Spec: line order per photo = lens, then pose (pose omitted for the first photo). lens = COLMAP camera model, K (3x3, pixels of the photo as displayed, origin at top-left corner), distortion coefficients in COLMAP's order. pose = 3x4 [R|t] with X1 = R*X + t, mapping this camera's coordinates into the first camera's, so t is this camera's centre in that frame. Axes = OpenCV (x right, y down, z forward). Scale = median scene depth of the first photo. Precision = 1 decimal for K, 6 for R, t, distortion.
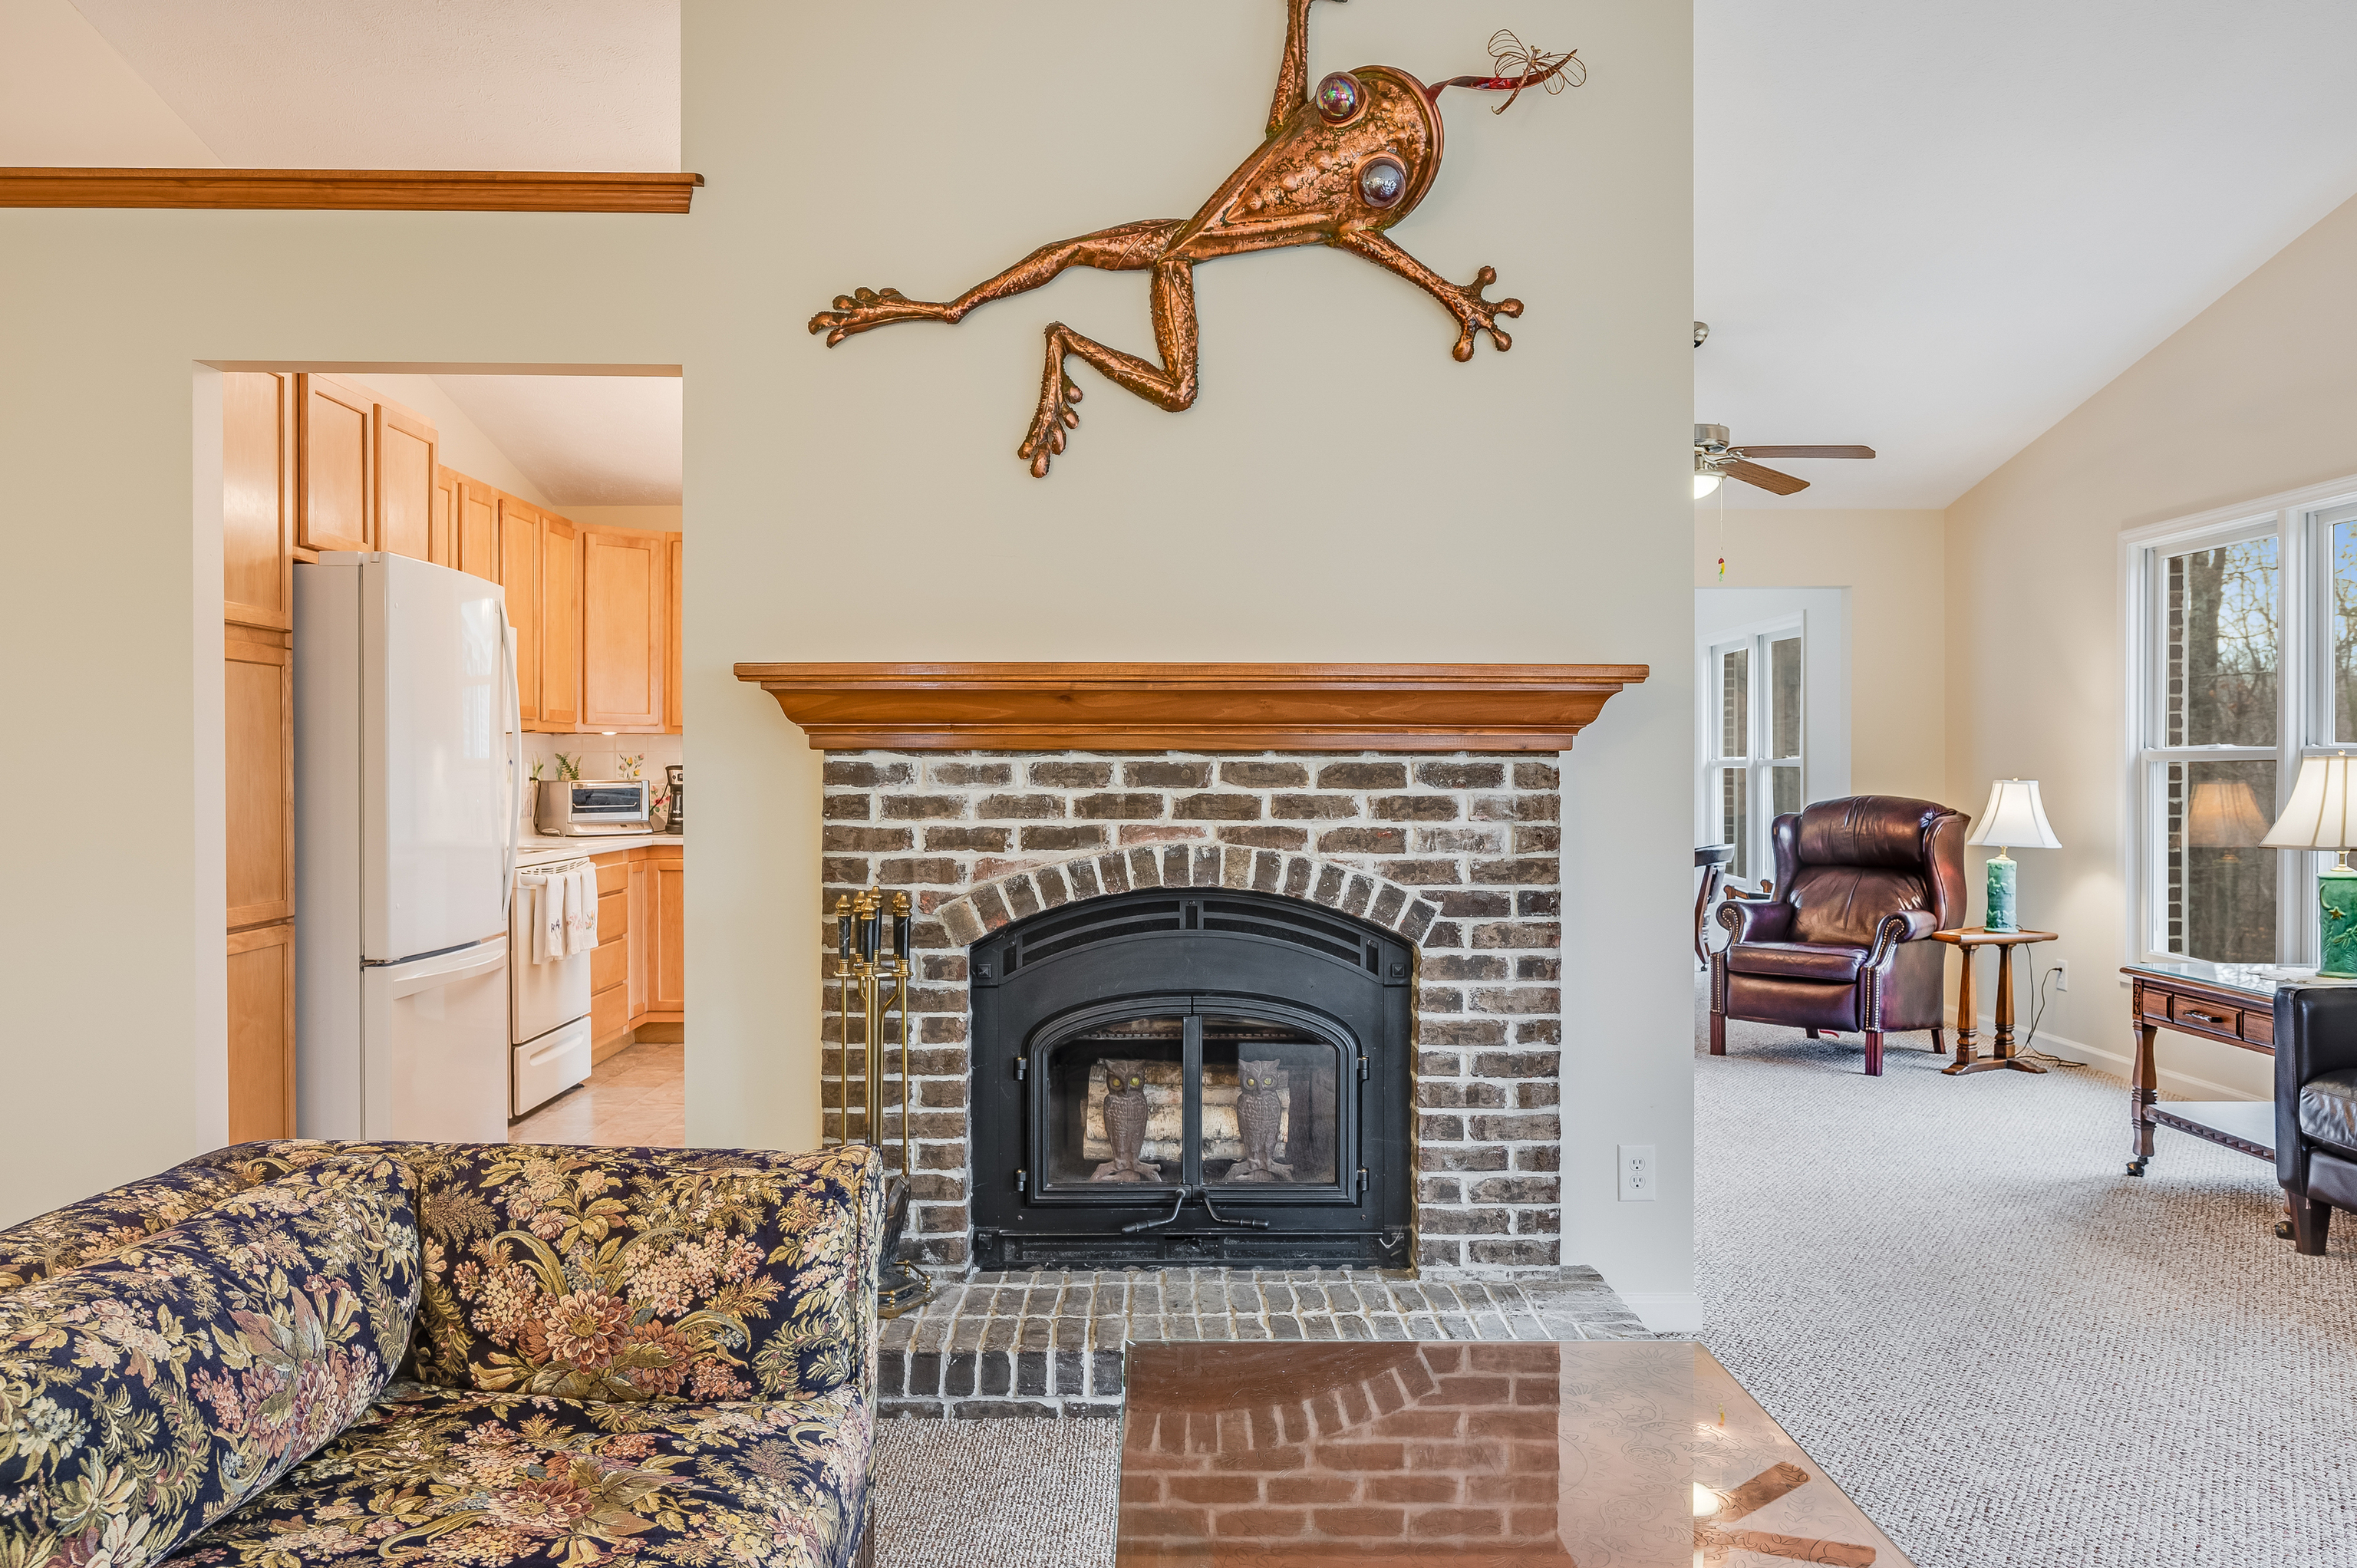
lens RADIAL K [[1728.7, 0, 1177.6], [0, 1728.7, 757.9], [0, 0, 1]] dist [0.000030, 0.001674]
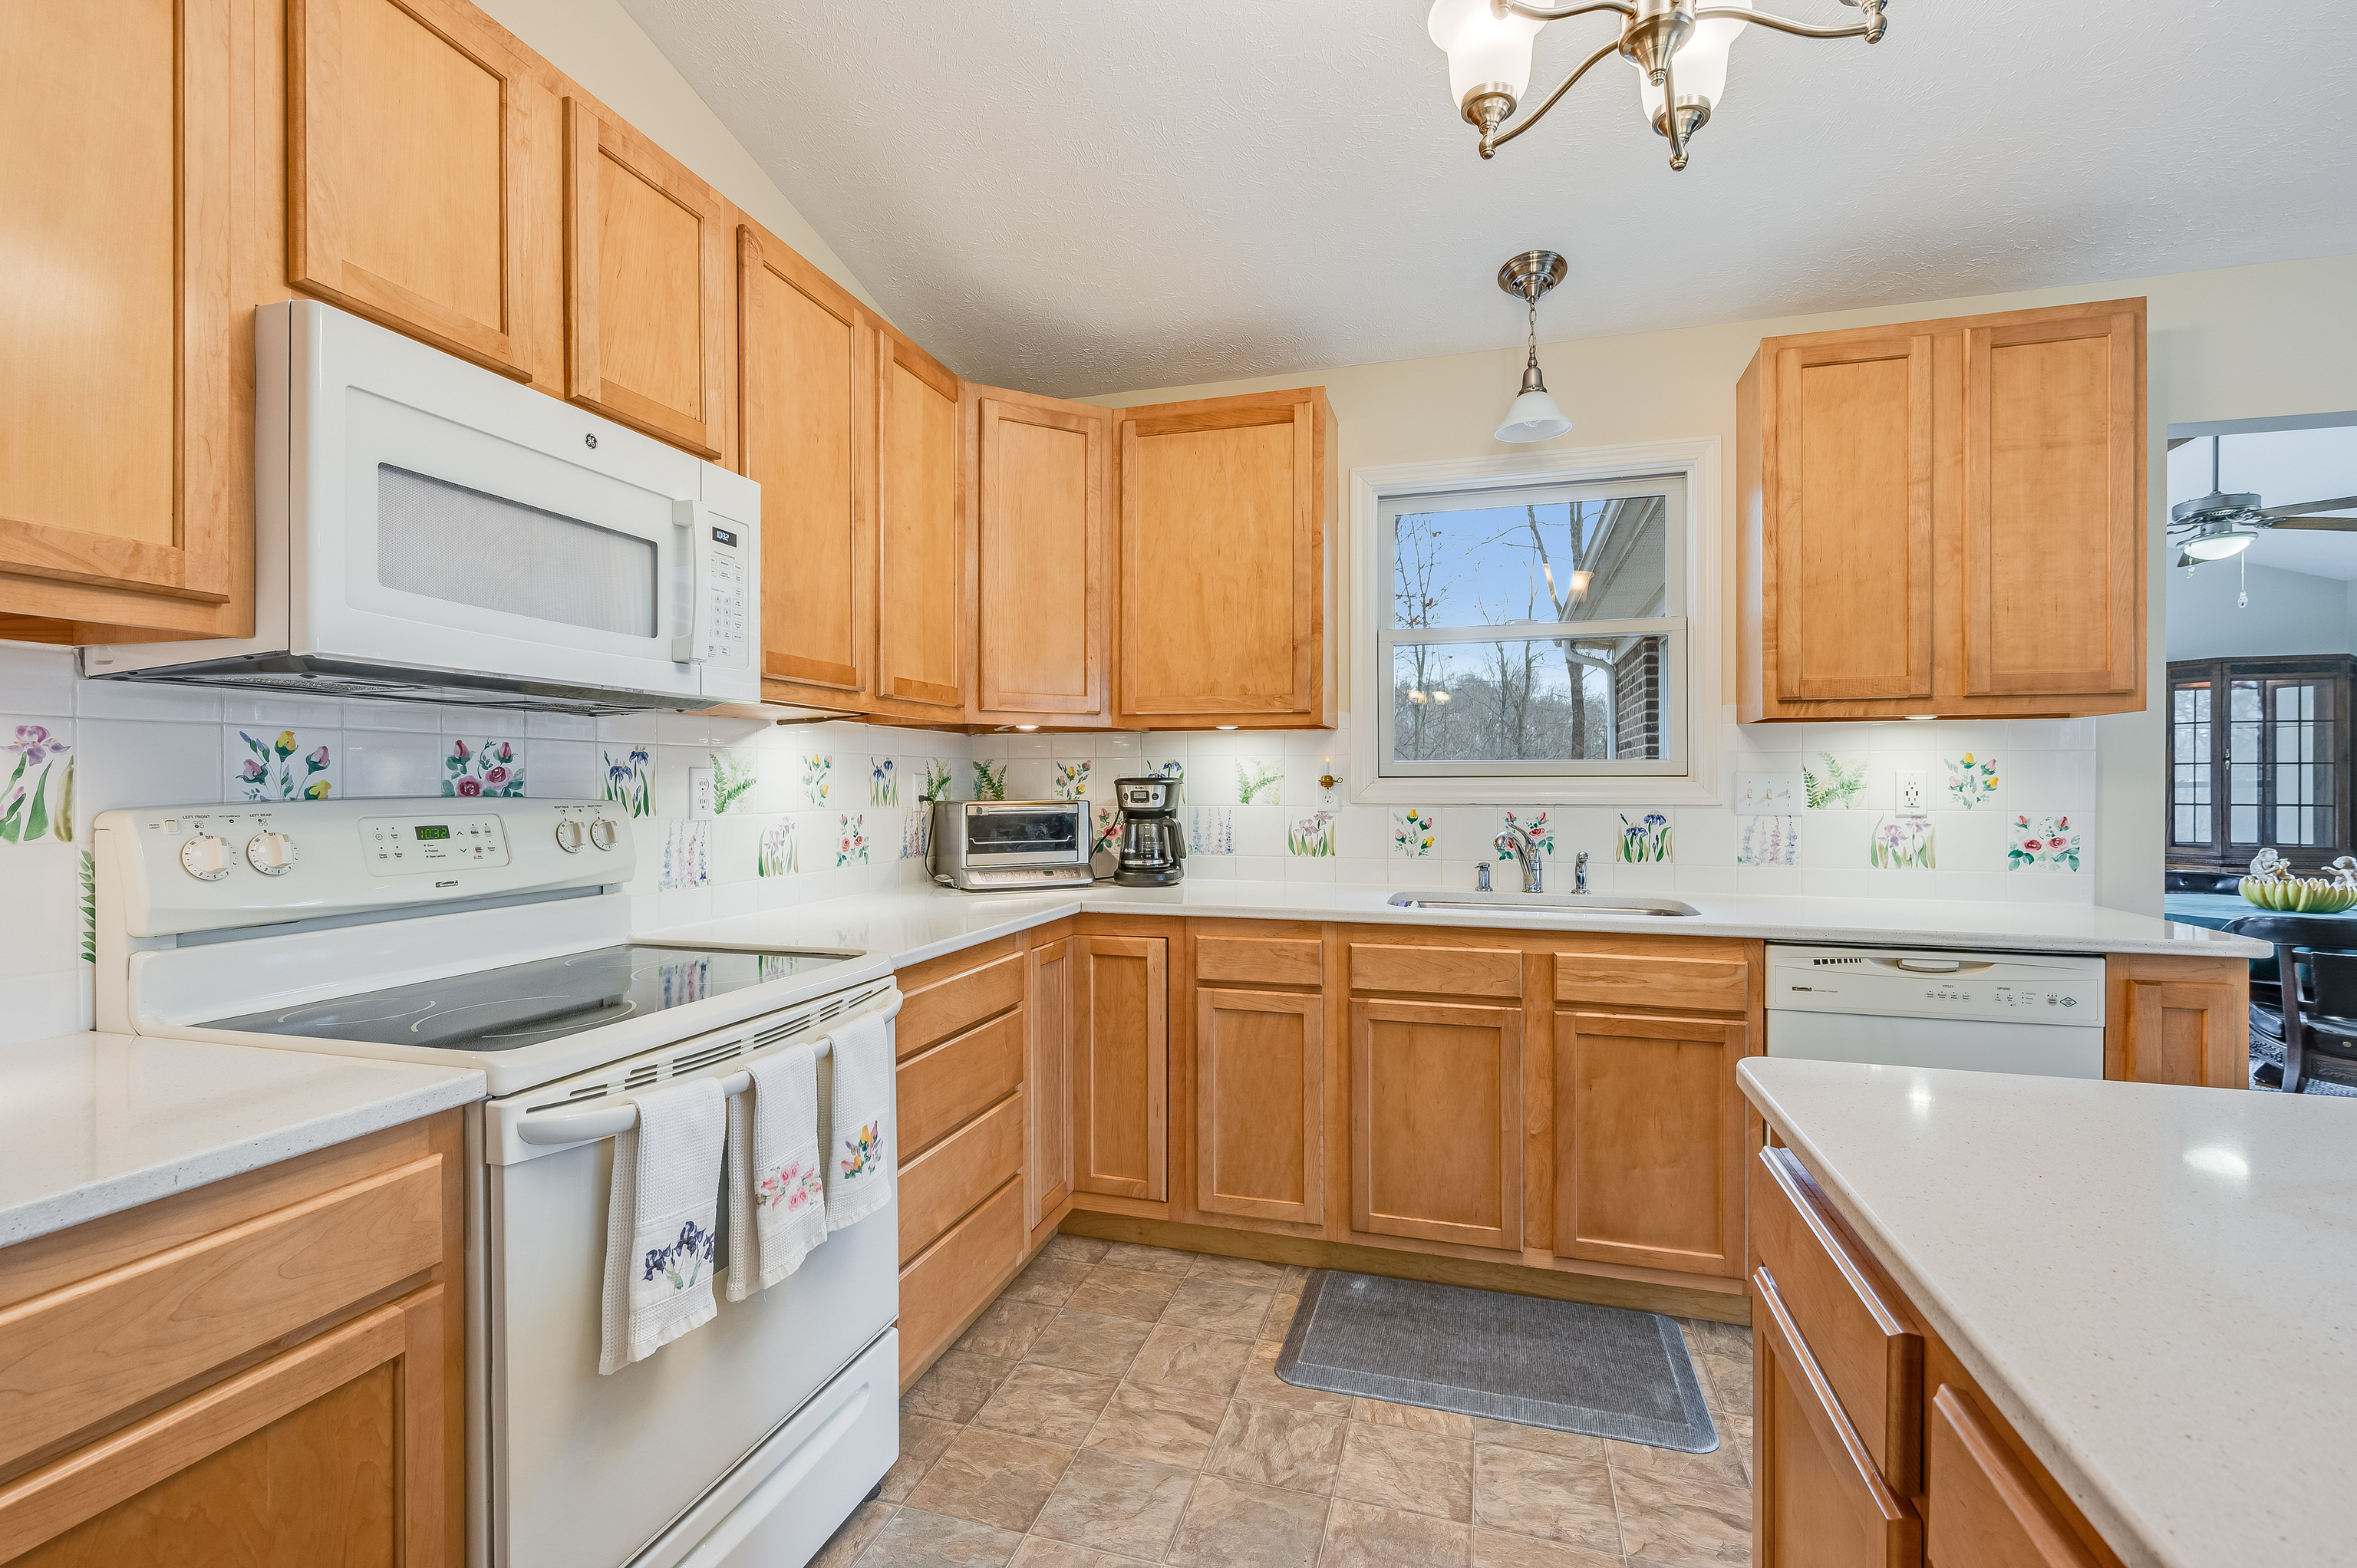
lens RADIAL K [[1035.9, 0, 1171.9], [0, 1035.9, 806.6], [0, 0, 1]] dist [-0.002281, 0.000156]
pose [[0.951246, 0.005408, -0.308387, -0.161213], [0.001769, 0.999734, 0.022987, 0.006394], [0.308429, -0.022412, 0.950983, 0.657202]]
